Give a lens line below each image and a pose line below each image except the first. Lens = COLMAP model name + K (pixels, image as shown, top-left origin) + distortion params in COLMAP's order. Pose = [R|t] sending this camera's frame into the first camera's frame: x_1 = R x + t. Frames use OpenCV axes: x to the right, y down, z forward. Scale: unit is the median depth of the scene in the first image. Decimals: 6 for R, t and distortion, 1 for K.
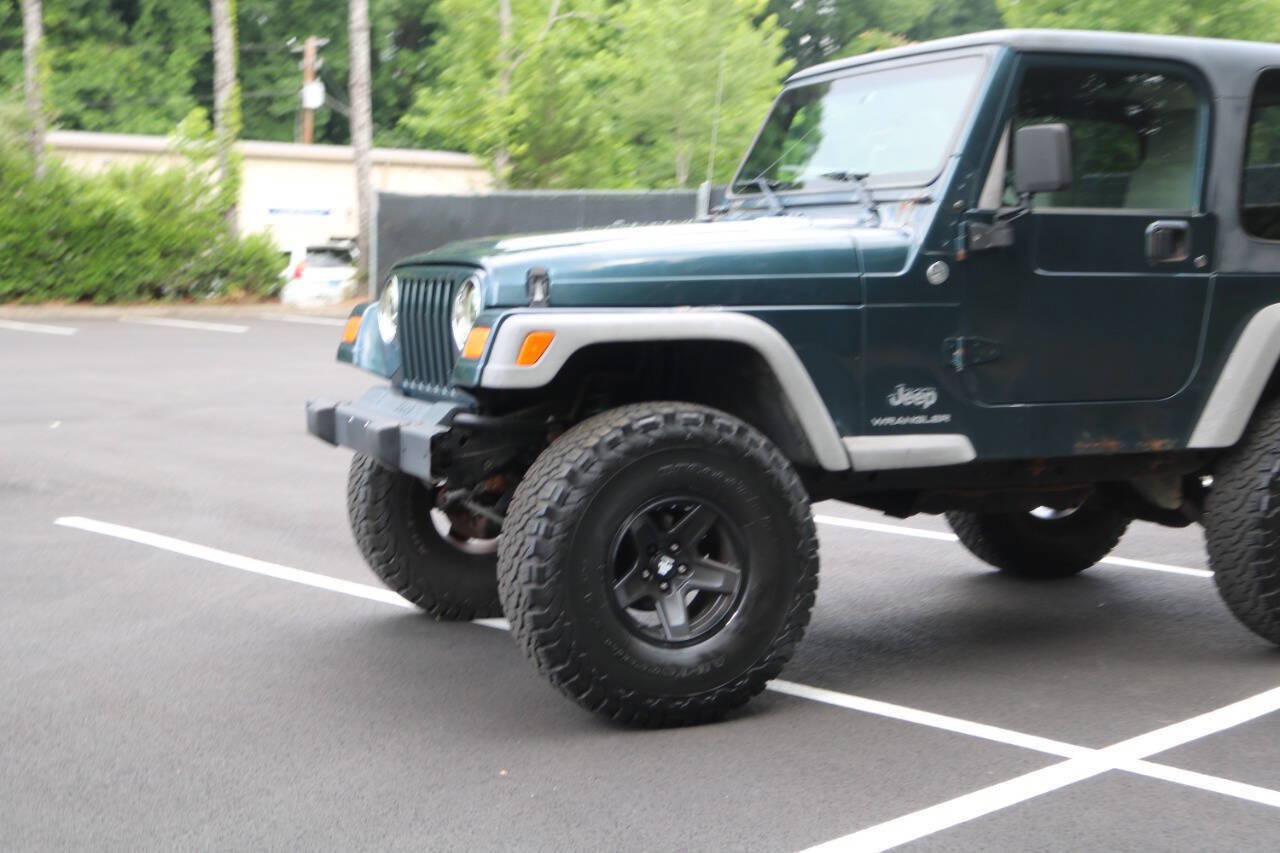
lens RADIAL K [[1863.0, 0, 639.8], [0, 1863.0, 420.6], [0, 0, 1]] dist [-0.046008, 0.000000]
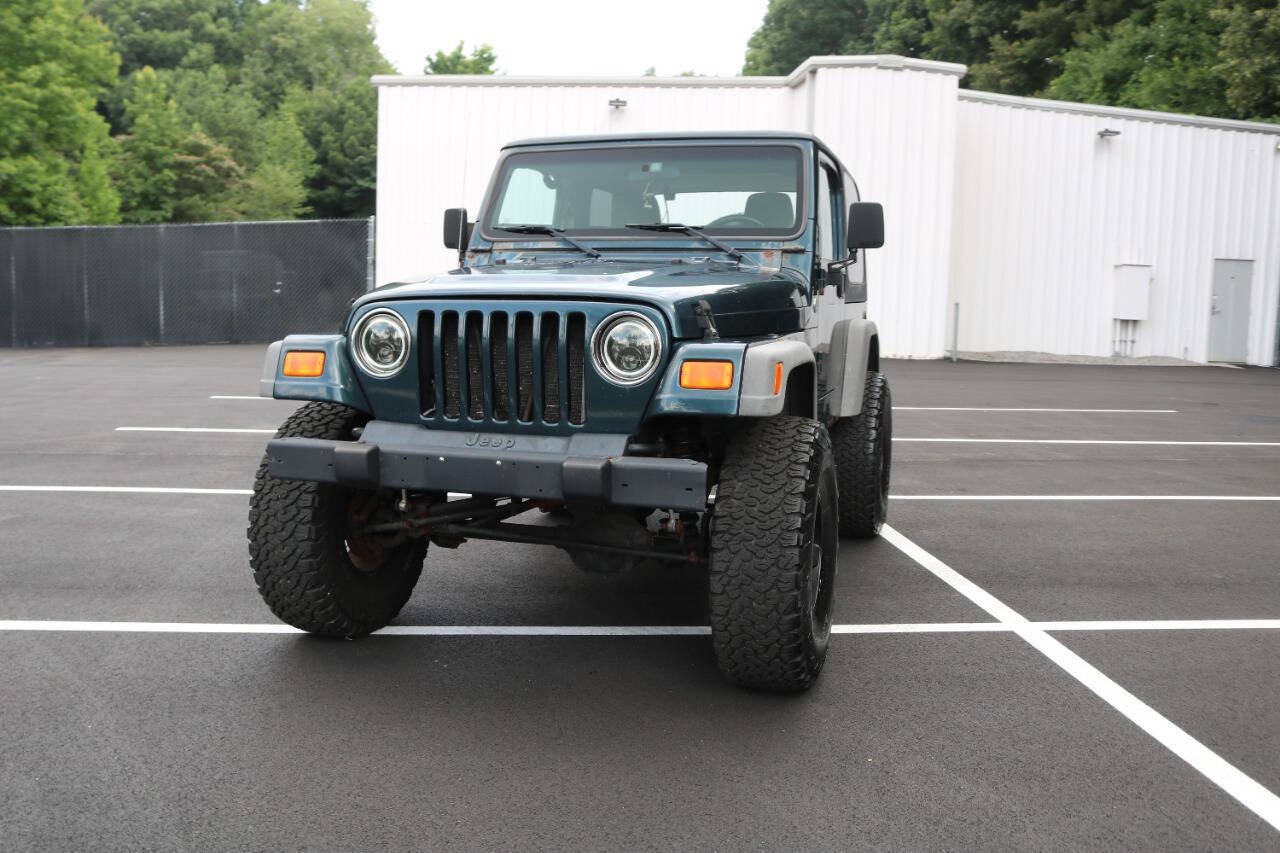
lens RADIAL K [[1115.1, 0, 639.4], [0, 1115.1, 429.8], [0, 0, 1]] dist [-0.147467, 0.123027]
pose [[0.649456, -0.090737, 0.754966, -0.533288], [0.054814, 0.995858, 0.072536, -0.053401], [-0.758421, -0.005726, 0.651740, 0.559176]]
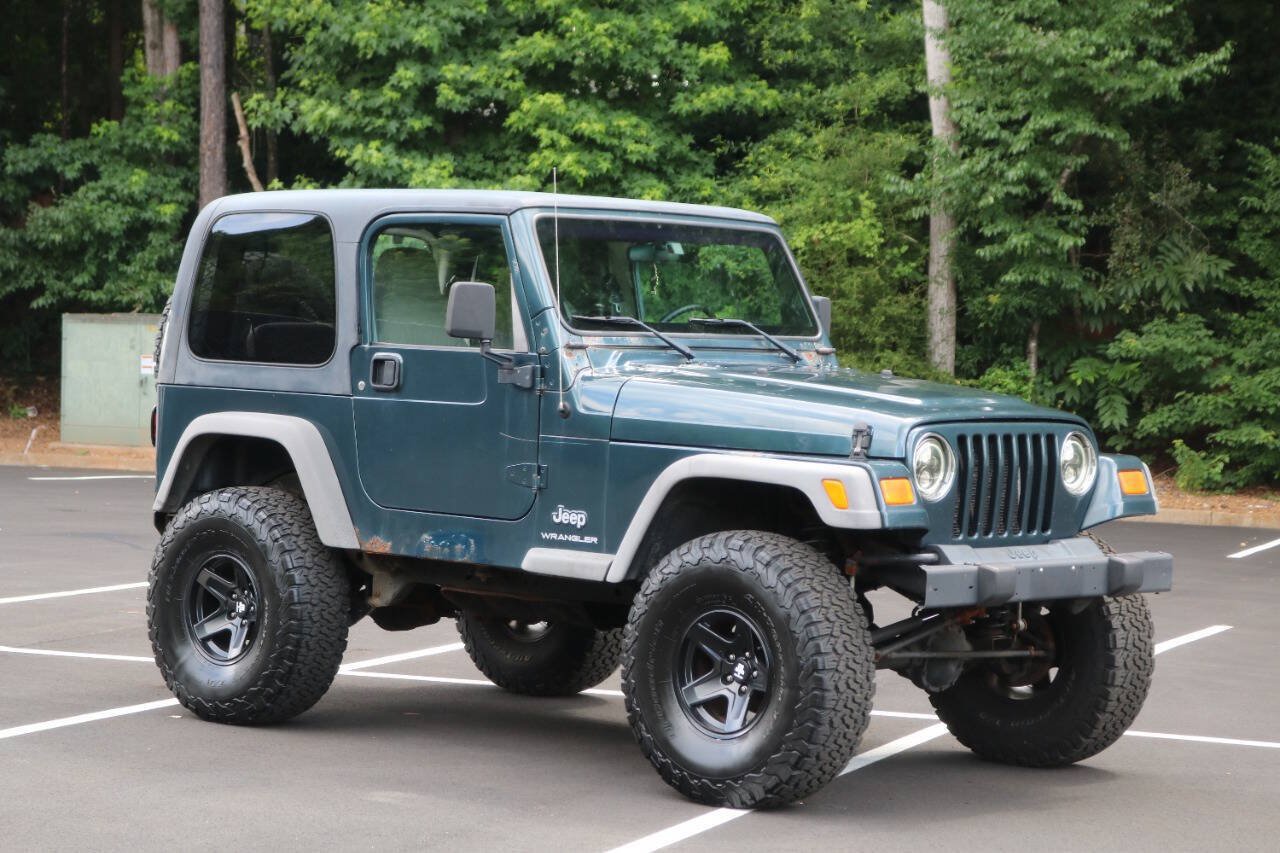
lens RADIAL K [[3093.6, 0, 646.6], [0, 3093.6, 431.4], [0, 0, 1]] dist [0.043971, 0.000000]
pose [[-0.418085, -0.051233, 0.906962, -1.693877], [0.041431, 0.996294, 0.075378, -0.226707], [-0.907463, 0.069091, -0.414413, 1.971829]]
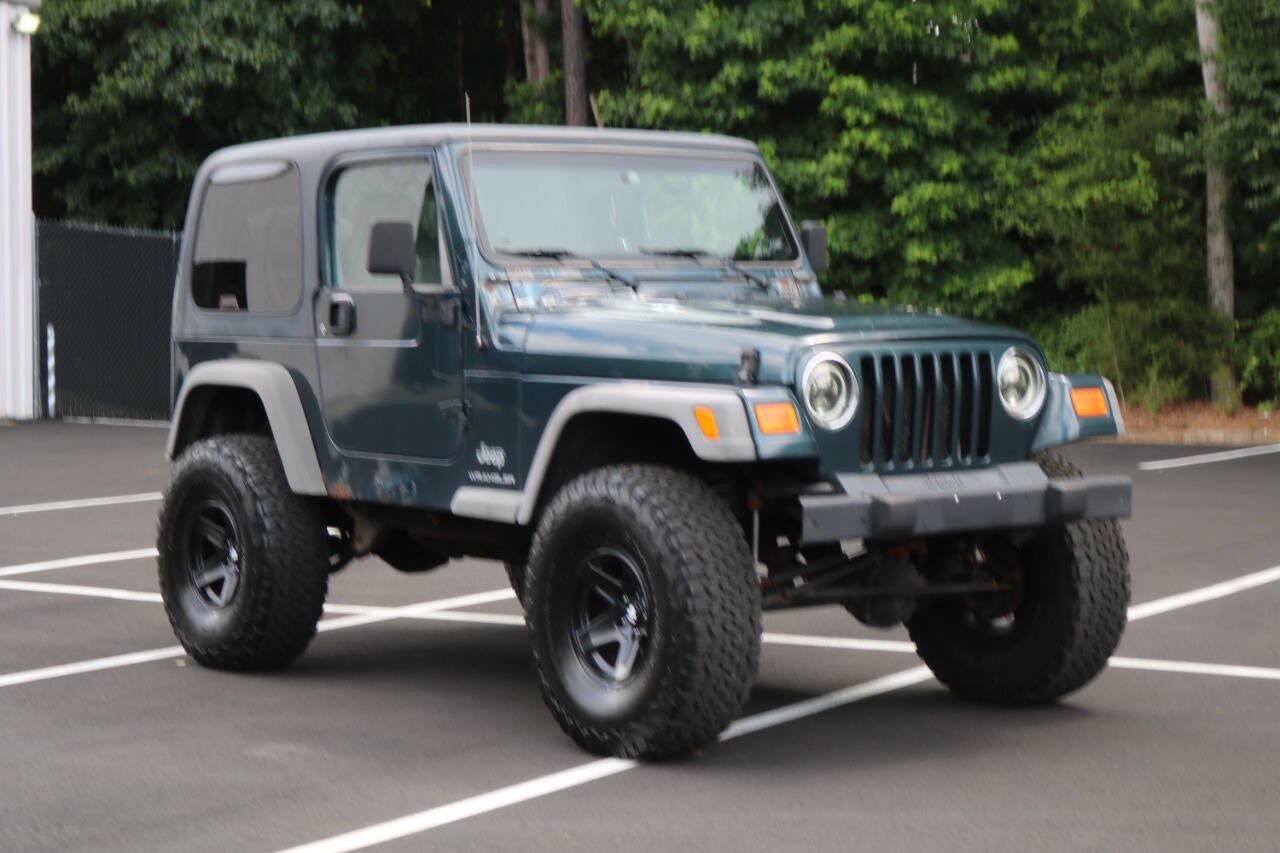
lens RADIAL K [[2579.2, 0, 639.5], [0, 2579.2, 419.6], [0, 0, 1]] dist [0.018574, 0.000000]
pose [[-0.256499, -0.051569, 0.965168, -1.458799], [0.085404, 0.993461, 0.075778, -0.164064], [-0.962764, 0.101866, -0.250417, 1.531575]]
